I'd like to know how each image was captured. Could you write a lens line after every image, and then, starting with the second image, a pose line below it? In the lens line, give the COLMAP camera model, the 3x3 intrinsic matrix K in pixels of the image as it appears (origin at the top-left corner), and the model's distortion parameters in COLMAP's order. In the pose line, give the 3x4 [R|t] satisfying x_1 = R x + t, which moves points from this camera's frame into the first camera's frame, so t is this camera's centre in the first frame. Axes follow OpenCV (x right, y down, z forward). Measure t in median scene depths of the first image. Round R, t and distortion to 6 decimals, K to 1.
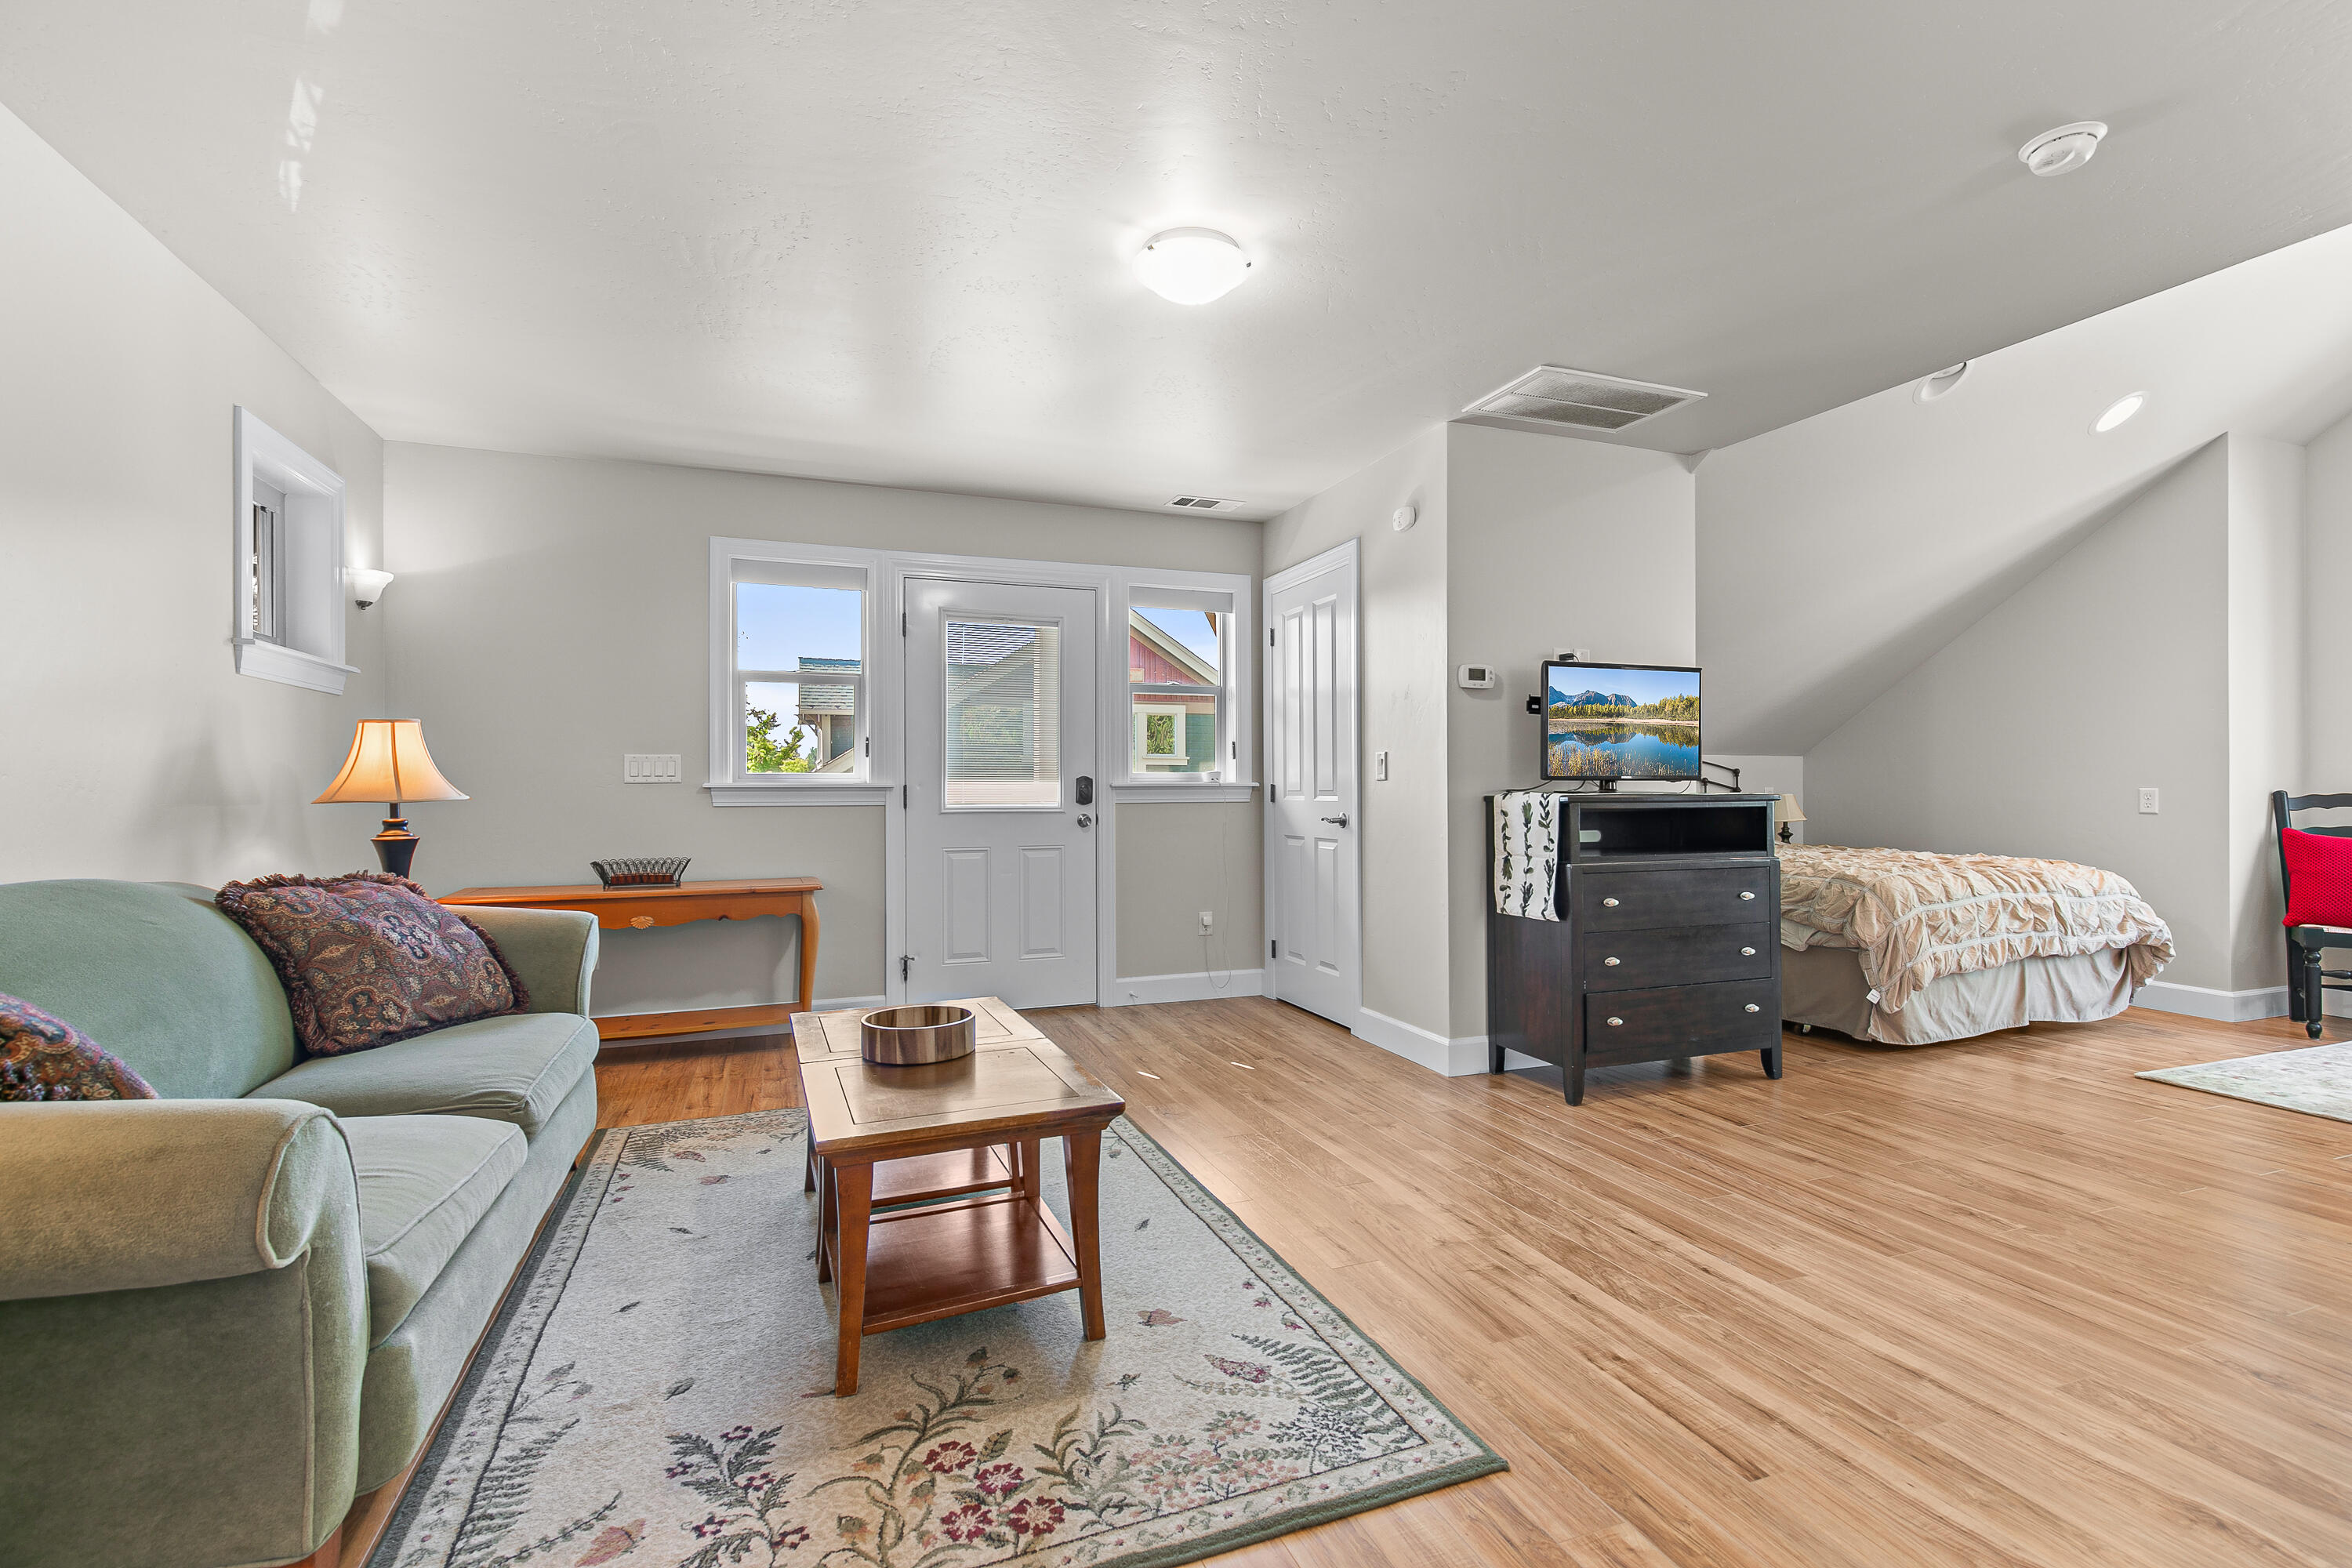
lens RADIAL K [[1074.7, 0, 1183.6], [0, 1074.7, 777.7], [0, 0, 1]] dist [0.011153, -0.001524]
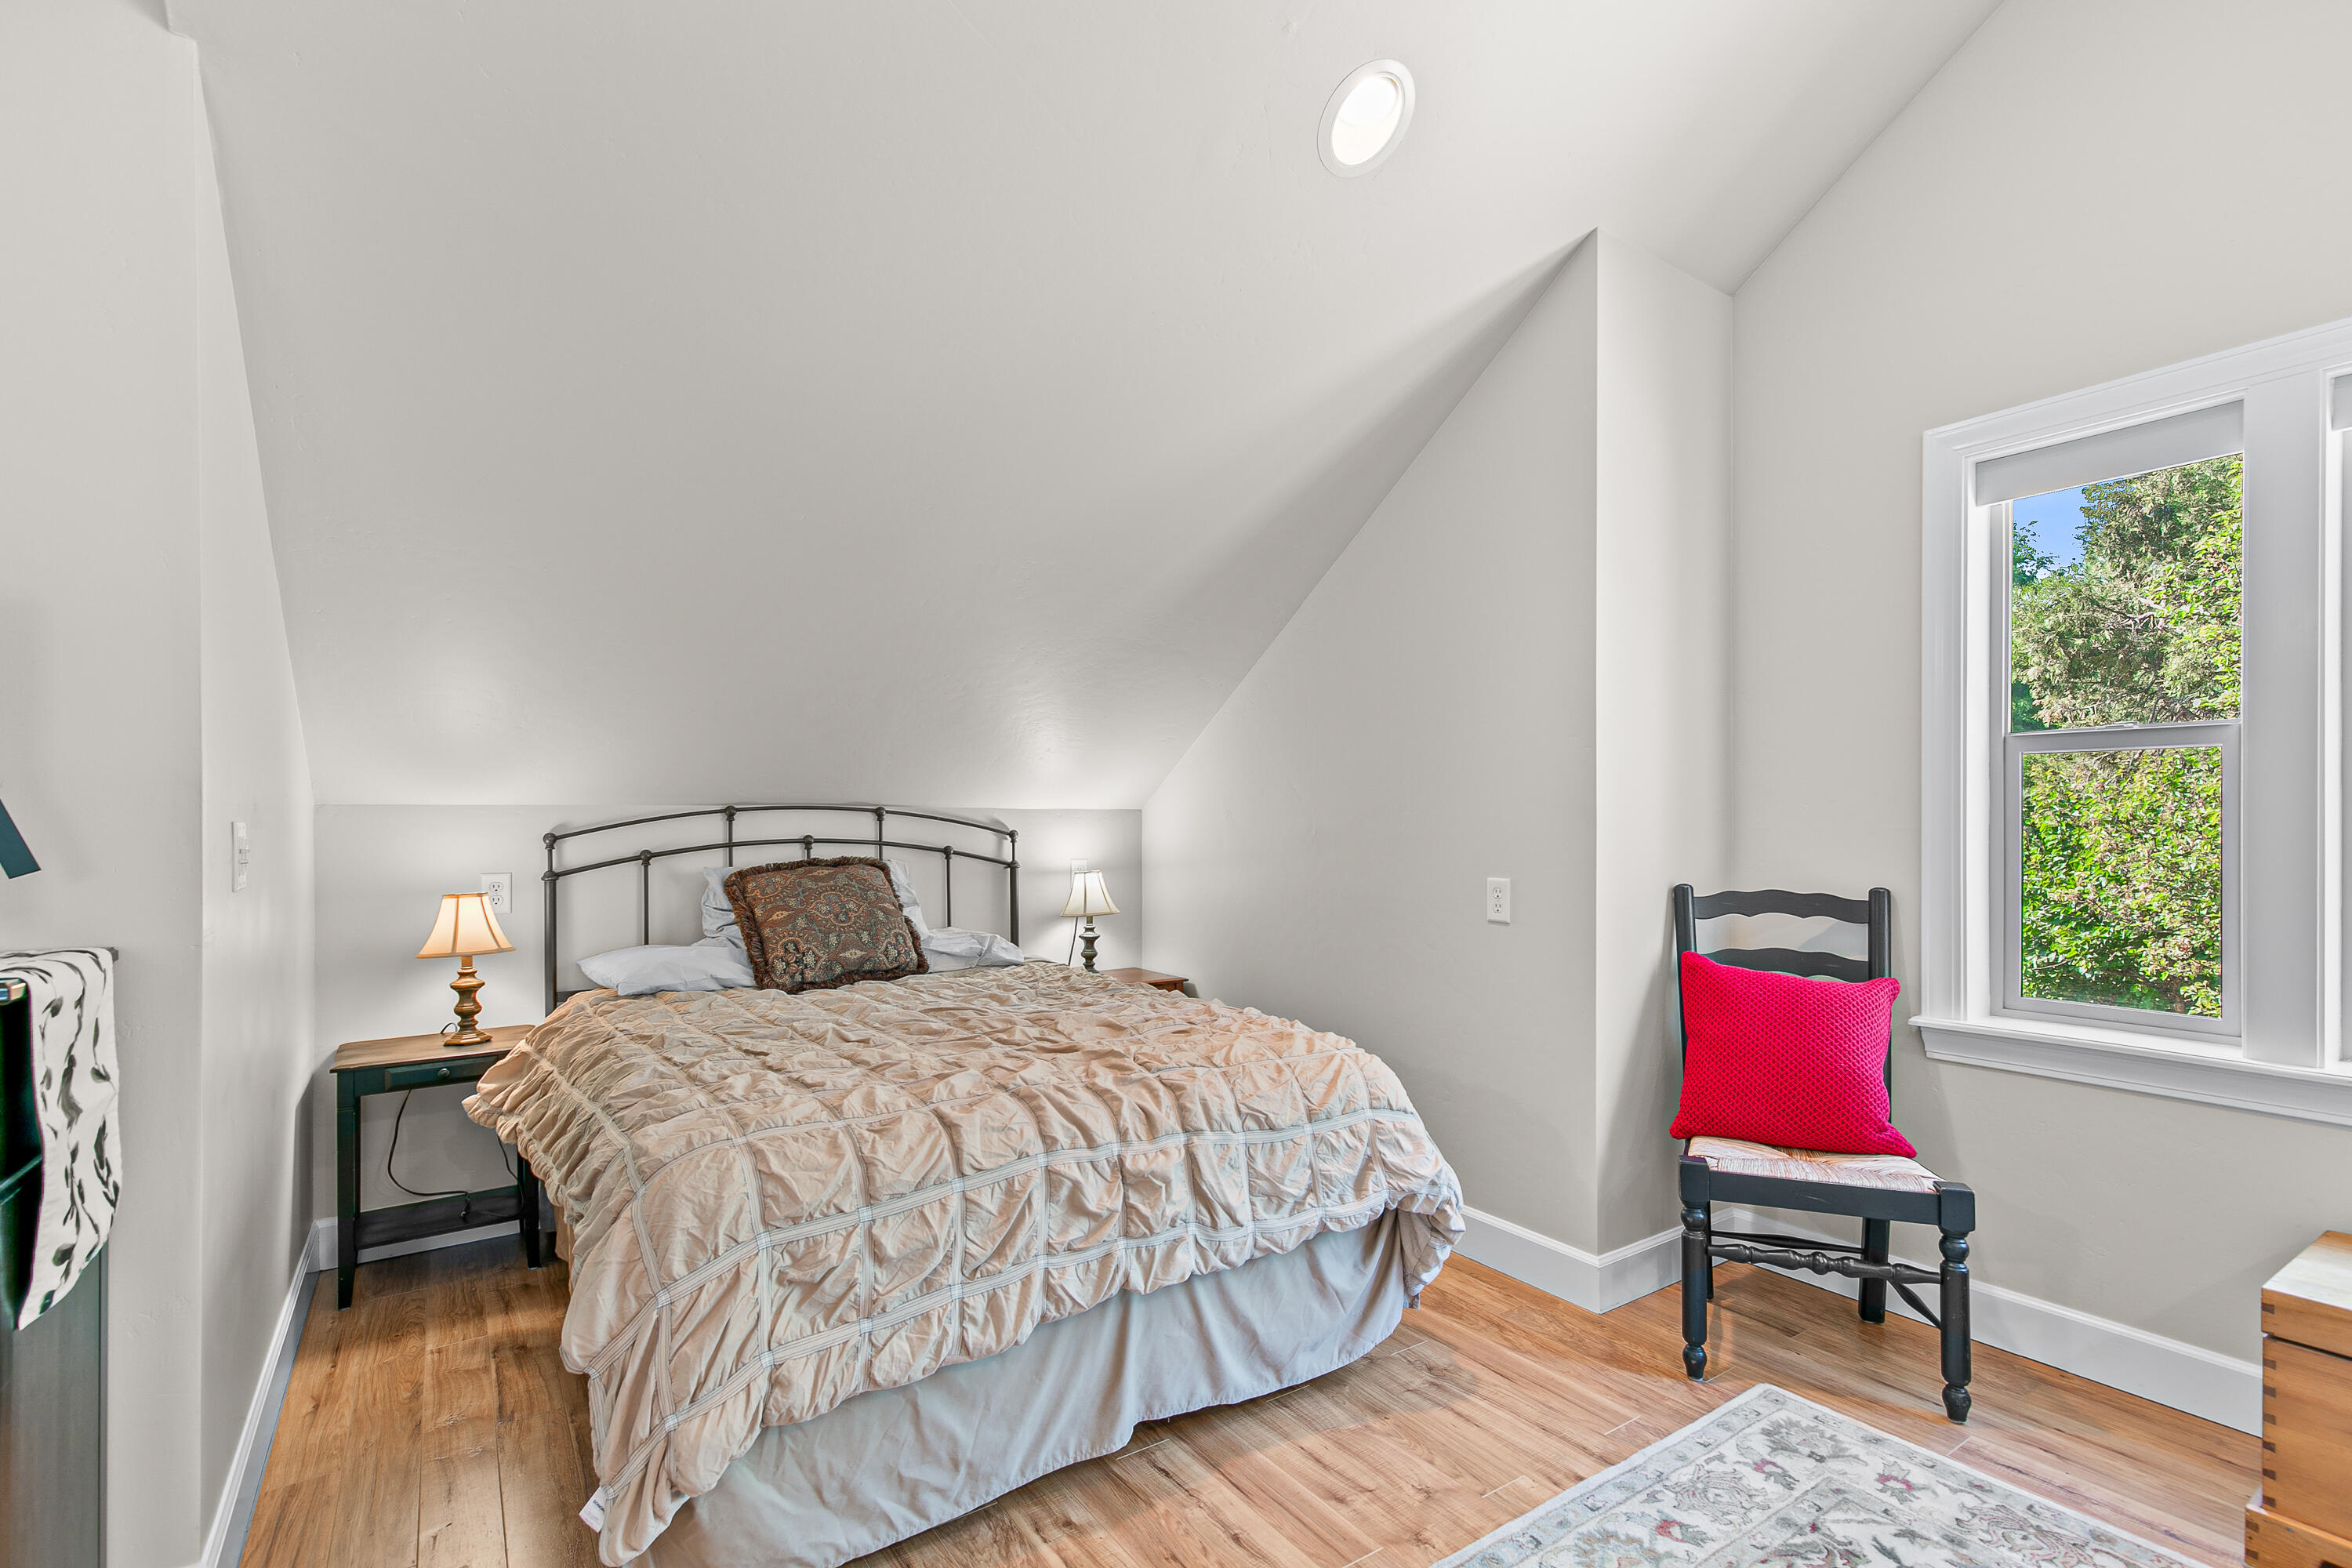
lens RADIAL K [[1074.7, 0, 1213.3], [0, 1074.7, 821.7], [0, 0, 1]] dist [0.011153, -0.001524]
pose [[0.971037, 0.001936, 0.238921, 1.052977], [-0.004412, 0.999942, 0.009828, -0.043764], [-0.238888, -0.010598, 0.970989, 0.841490]]
